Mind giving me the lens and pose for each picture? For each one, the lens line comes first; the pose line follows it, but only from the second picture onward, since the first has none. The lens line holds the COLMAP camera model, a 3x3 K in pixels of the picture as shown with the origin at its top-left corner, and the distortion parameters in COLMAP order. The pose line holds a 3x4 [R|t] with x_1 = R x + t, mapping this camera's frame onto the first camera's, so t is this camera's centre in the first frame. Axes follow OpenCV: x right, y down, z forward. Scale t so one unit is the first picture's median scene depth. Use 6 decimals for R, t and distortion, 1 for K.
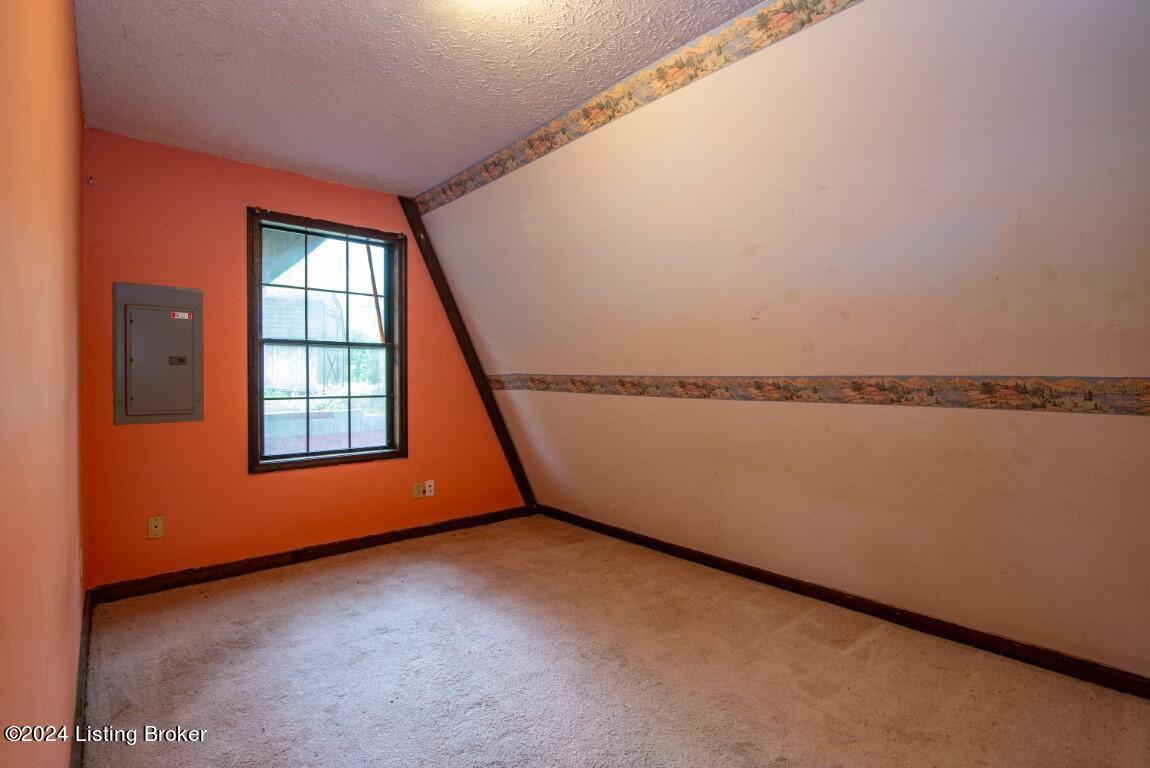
lens RADIAL K [[540.1, 0, 557.2], [0, 540.1, 394.6], [0, 0, 1]] dist [-0.020789, 0.000226]
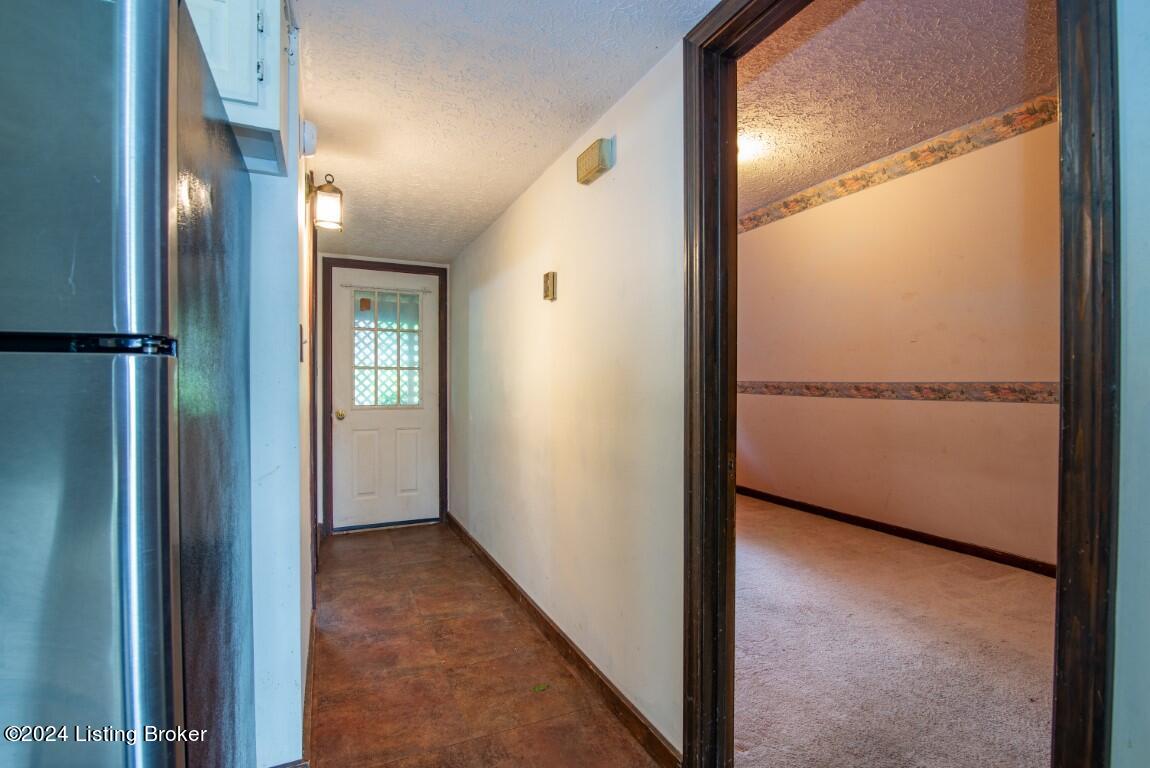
lens RADIAL K [[540.1, 0, 557.2], [0, 540.1, 394.6], [0, 0, 1]] dist [-0.020789, 0.000226]
pose [[0.960493, 0.005623, -0.278249, -0.141589], [-0.008742, 0.999912, -0.009973, 0.020613], [0.278168, 0.012012, 0.960457, -0.611620]]
